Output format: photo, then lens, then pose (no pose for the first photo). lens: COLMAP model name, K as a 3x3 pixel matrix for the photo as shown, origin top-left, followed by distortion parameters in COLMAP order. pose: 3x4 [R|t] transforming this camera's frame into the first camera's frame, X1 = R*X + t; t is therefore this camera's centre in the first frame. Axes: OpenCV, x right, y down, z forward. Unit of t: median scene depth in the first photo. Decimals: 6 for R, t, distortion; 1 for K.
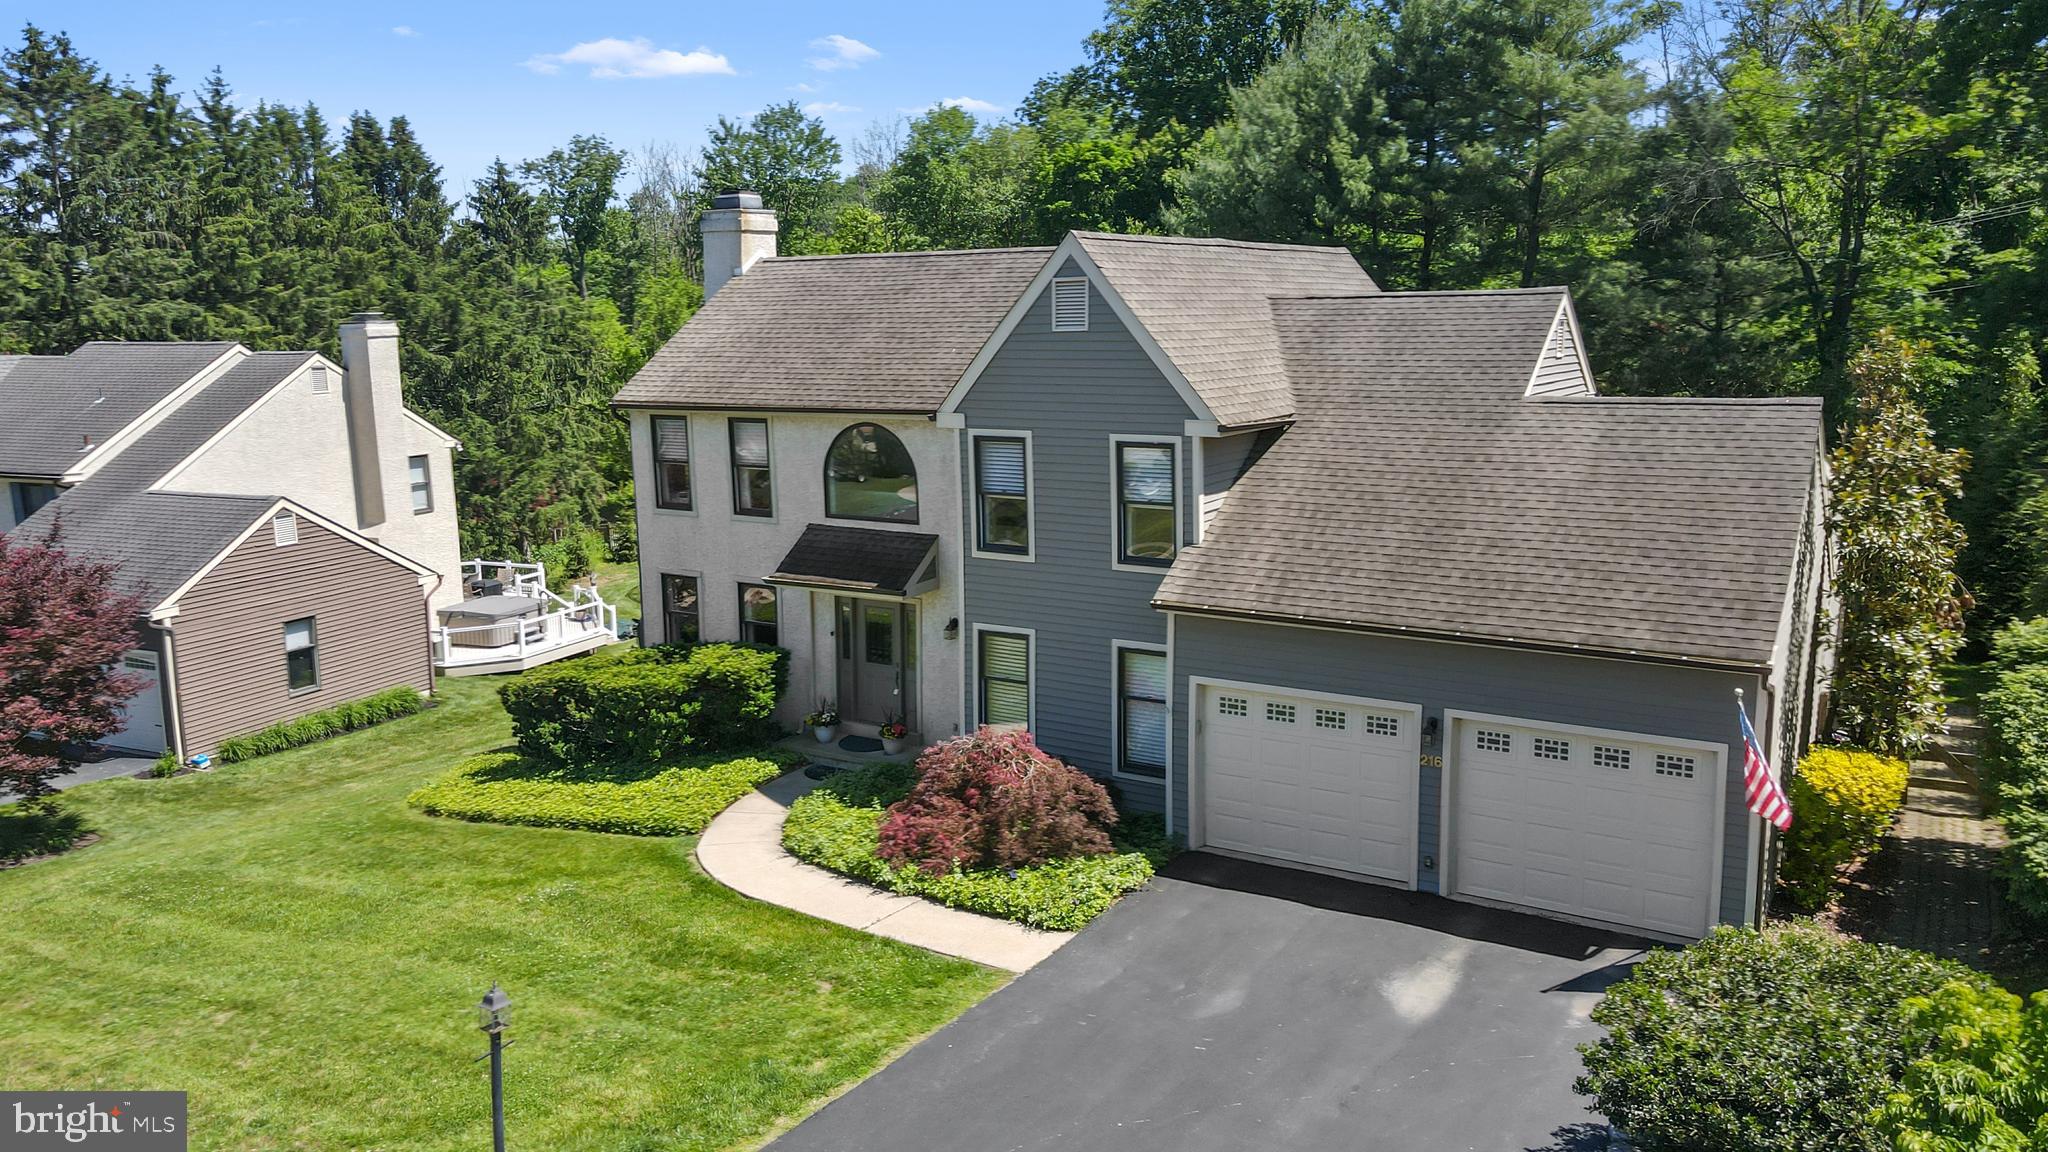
lens RADIAL K [[1487.6, 0, 1003.4], [0, 1487.6, 576.4], [0, 0, 1]] dist [0.025189, -0.005576]
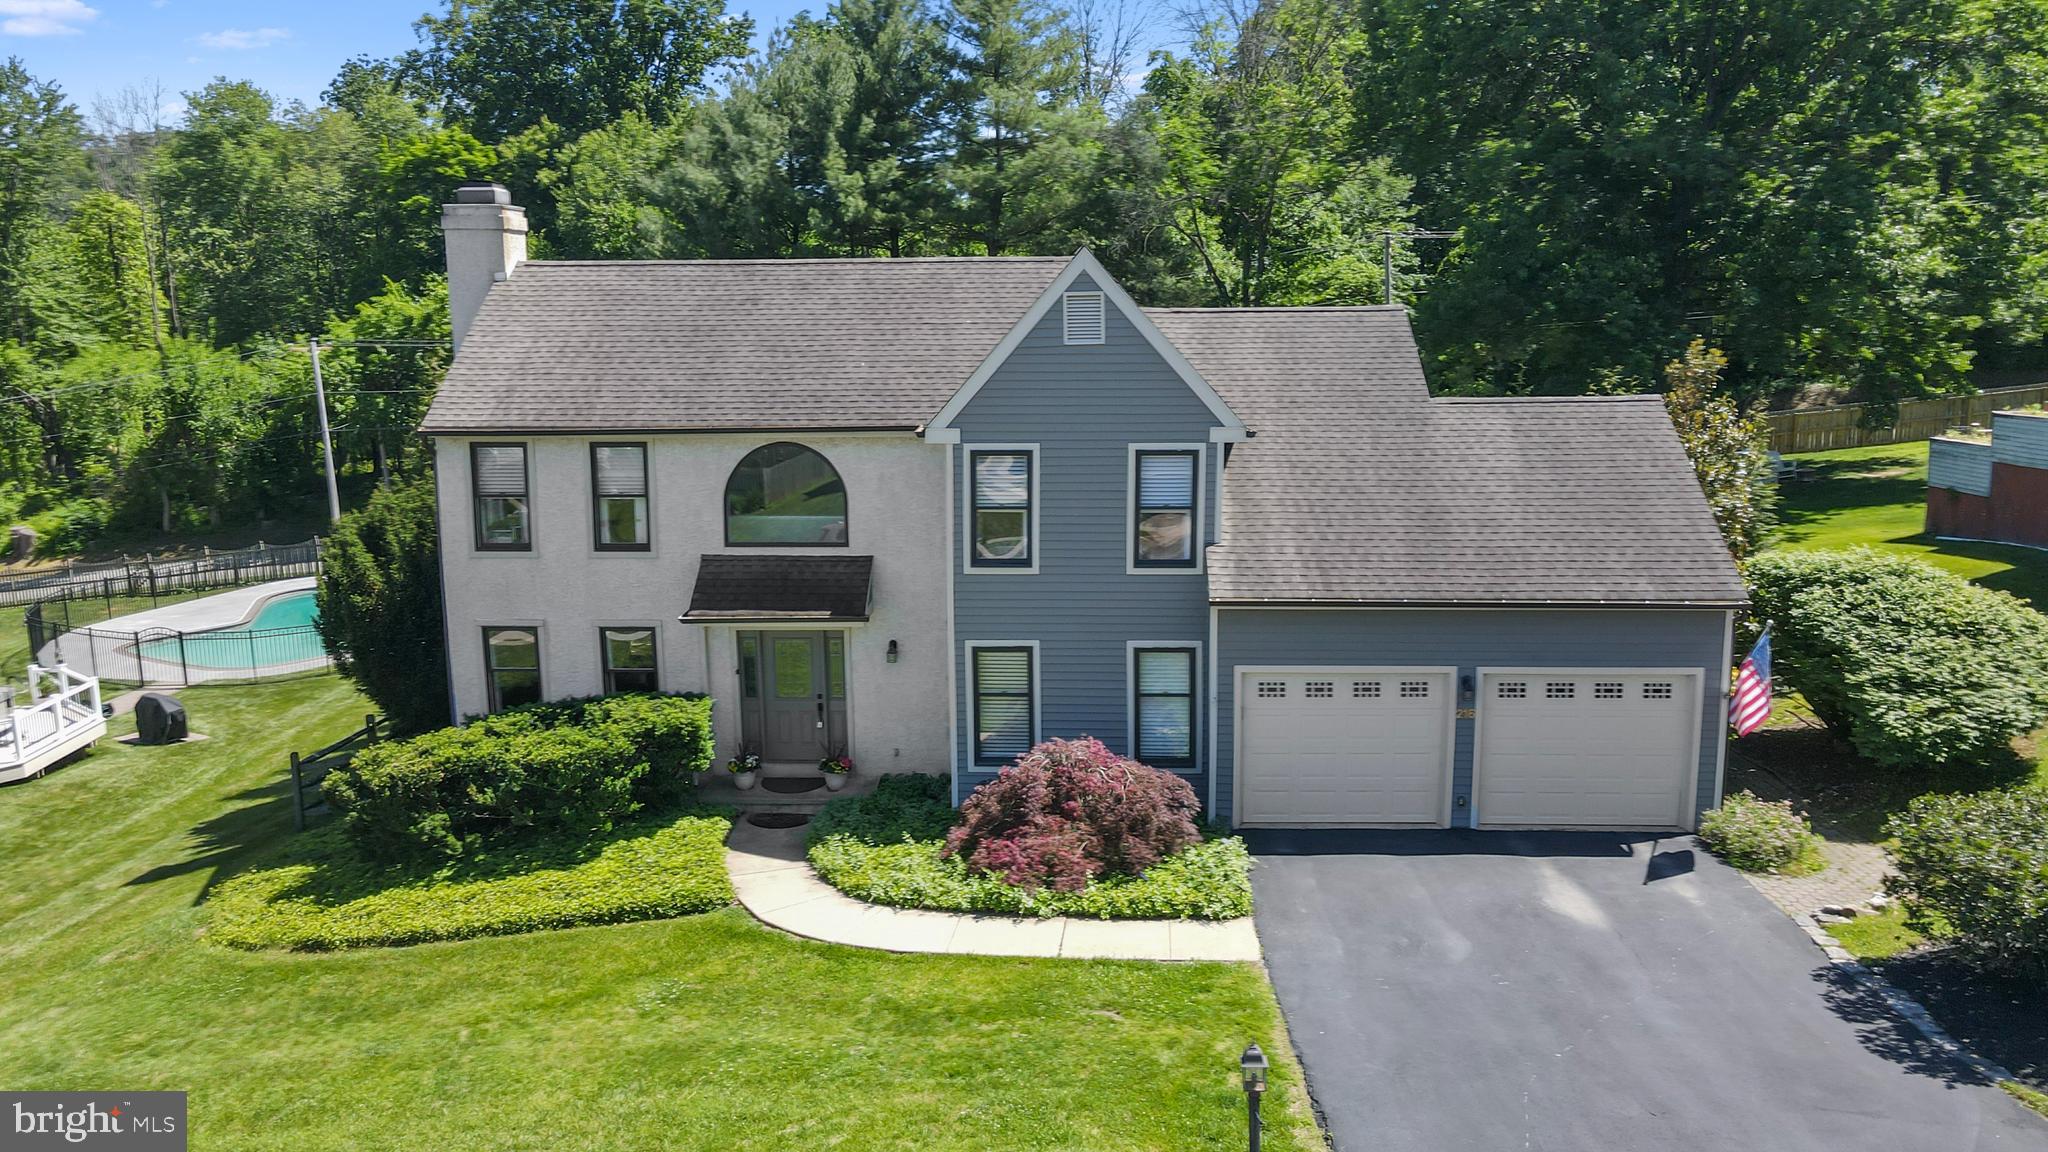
lens RADIAL K [[1487.6, 0, 1003.4], [0, 1487.6, 576.4], [0, 0, 1]] dist [0.025189, -0.005576]
pose [[0.872117, -0.078793, 0.482912, -0.473144], [0.081196, 0.996570, 0.015967, -0.024890], [-0.482514, 0.025285, 0.875523, 0.126103]]
